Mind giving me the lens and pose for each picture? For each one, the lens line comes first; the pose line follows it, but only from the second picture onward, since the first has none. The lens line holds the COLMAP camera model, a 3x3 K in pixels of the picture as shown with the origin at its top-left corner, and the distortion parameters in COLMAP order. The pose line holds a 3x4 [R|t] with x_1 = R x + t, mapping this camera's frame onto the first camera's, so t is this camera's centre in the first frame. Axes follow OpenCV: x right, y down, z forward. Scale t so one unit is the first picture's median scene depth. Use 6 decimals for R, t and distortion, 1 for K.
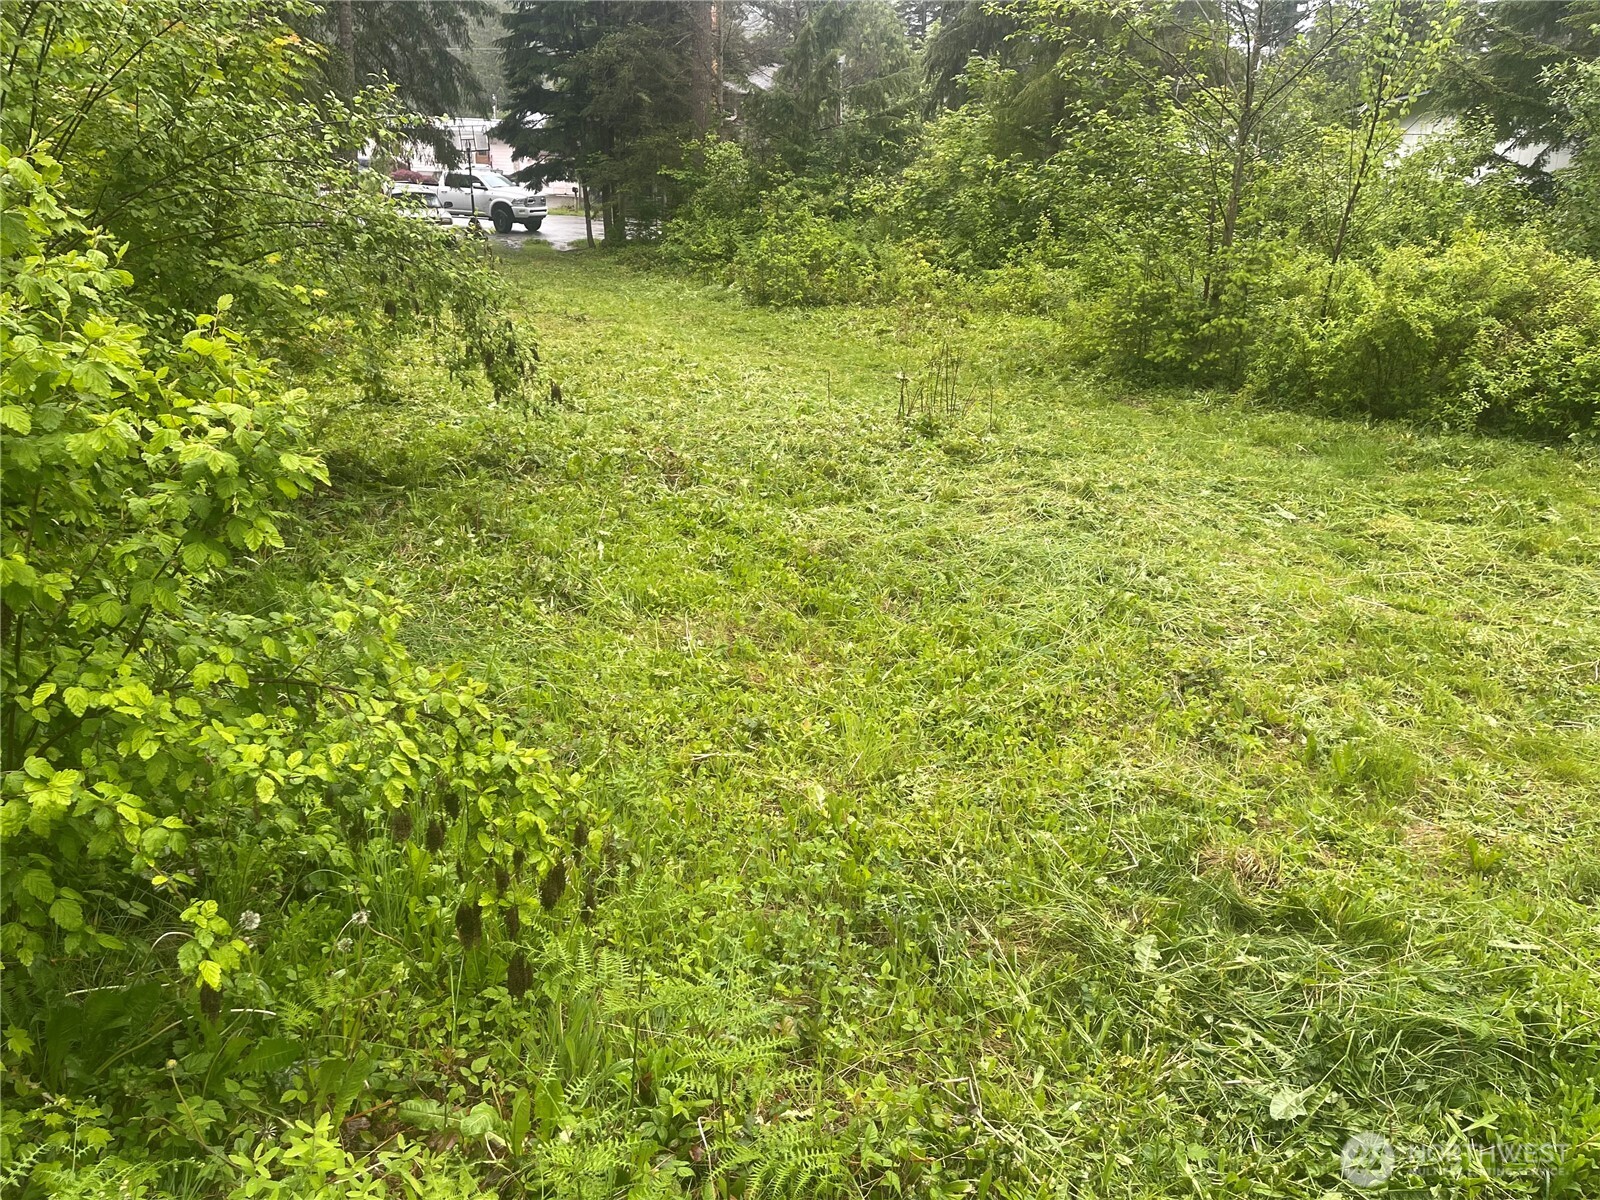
lens RADIAL K [[1211.2, 0, 816.9], [0, 1211.2, 606.2], [0, 0, 1]] dist [0.081473, -0.102538]
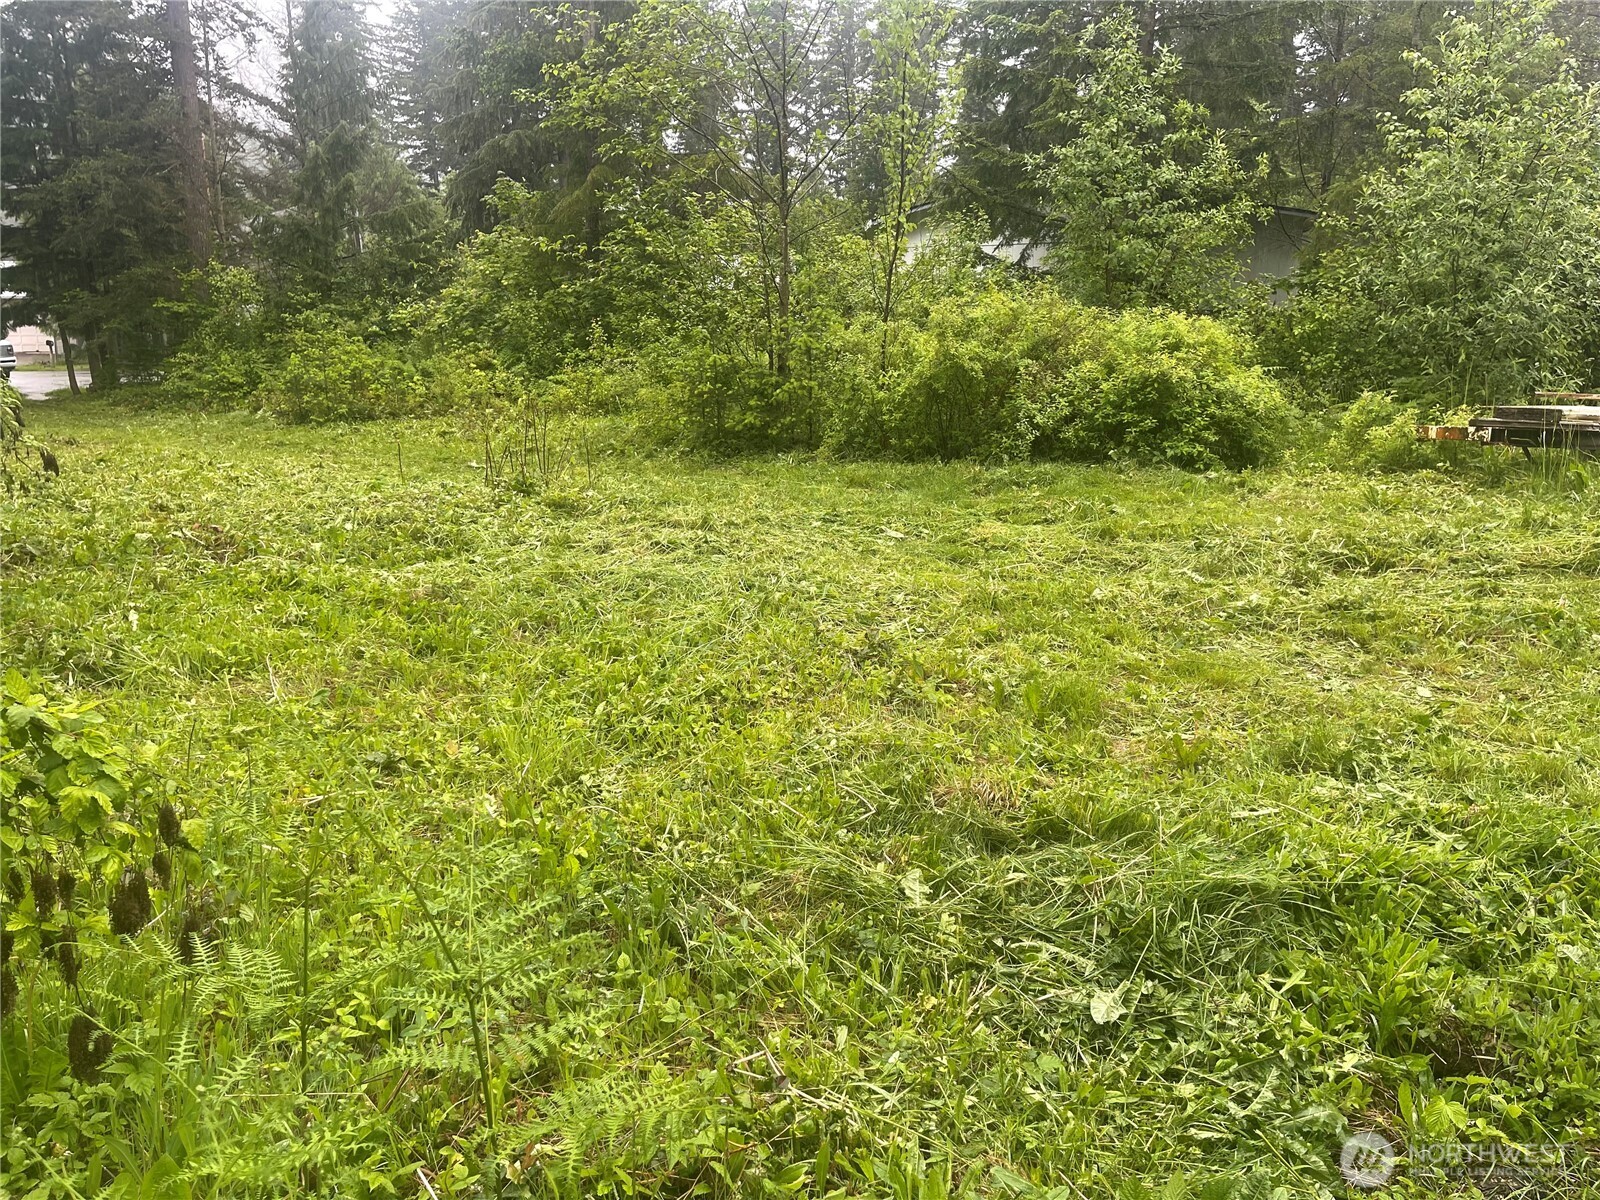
lens RADIAL K [[1211.2, 0, 816.9], [0, 1211.2, 606.2], [0, 0, 1]] dist [0.081473, -0.102538]
pose [[0.933661, -0.106174, 0.342059, -0.033297], [0.145776, 0.985016, -0.092153, 0.077594], [-0.327150, 0.135904, 0.935149, 0.096378]]
